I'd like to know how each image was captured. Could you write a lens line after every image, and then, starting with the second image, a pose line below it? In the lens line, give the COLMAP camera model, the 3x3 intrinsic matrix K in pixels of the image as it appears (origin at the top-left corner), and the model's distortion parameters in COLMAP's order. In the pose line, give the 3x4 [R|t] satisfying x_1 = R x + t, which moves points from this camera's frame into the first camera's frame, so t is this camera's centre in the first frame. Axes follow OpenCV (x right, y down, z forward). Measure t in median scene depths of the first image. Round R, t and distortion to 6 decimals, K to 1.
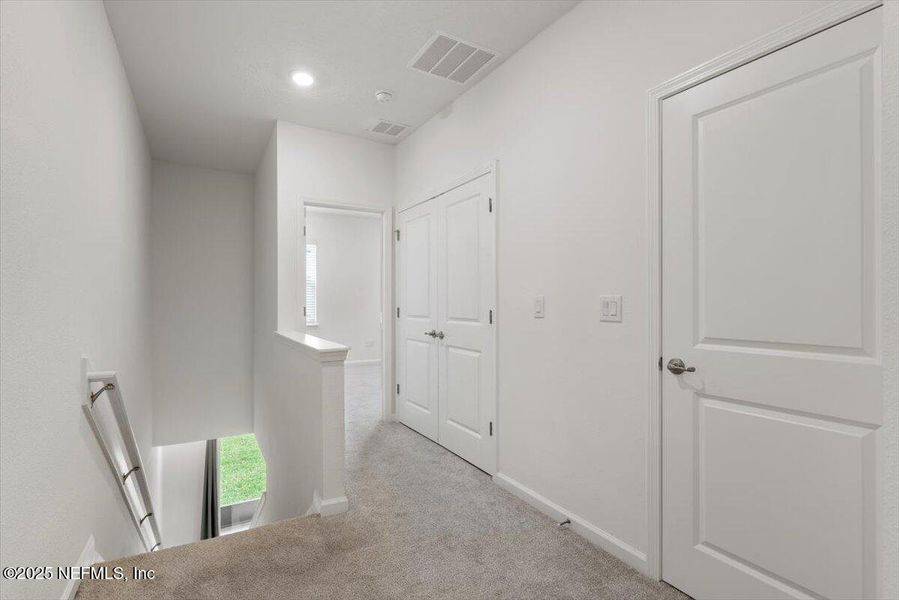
lens RADIAL K [[395.8, 0, 449.5], [0, 395.8, 300.0], [0, 0, 1]] dist [-0.000805, -0.000062]
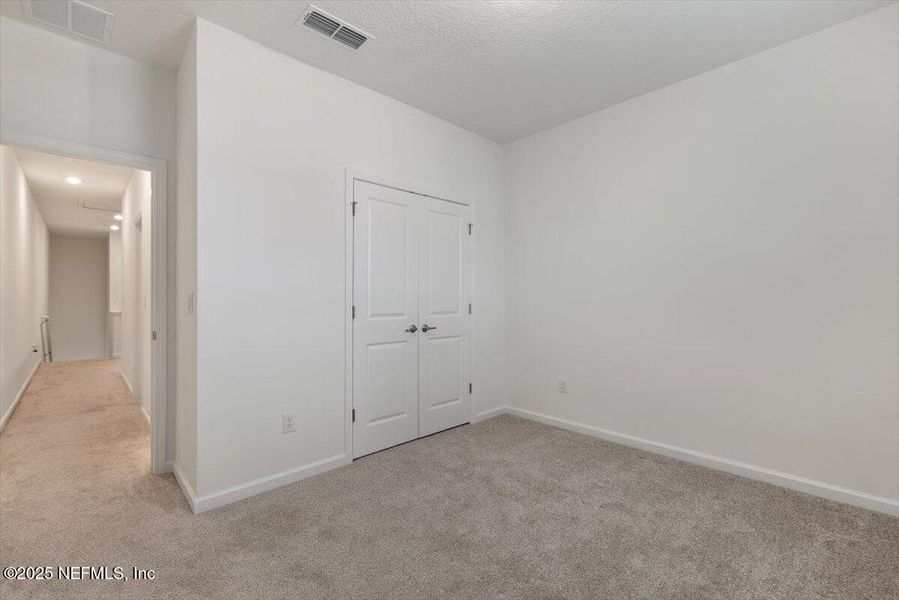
lens RADIAL K [[395.8, 0, 449.5], [0, 395.8, 300.0], [0, 0, 1]] dist [-0.000805, -0.000062]
pose [[-0.193098, -0.005084, 0.981166, -1.190872], [-0.005787, 0.999975, 0.004043, 0.006481], [-0.981162, -0.004898, -0.193123, 1.269190]]
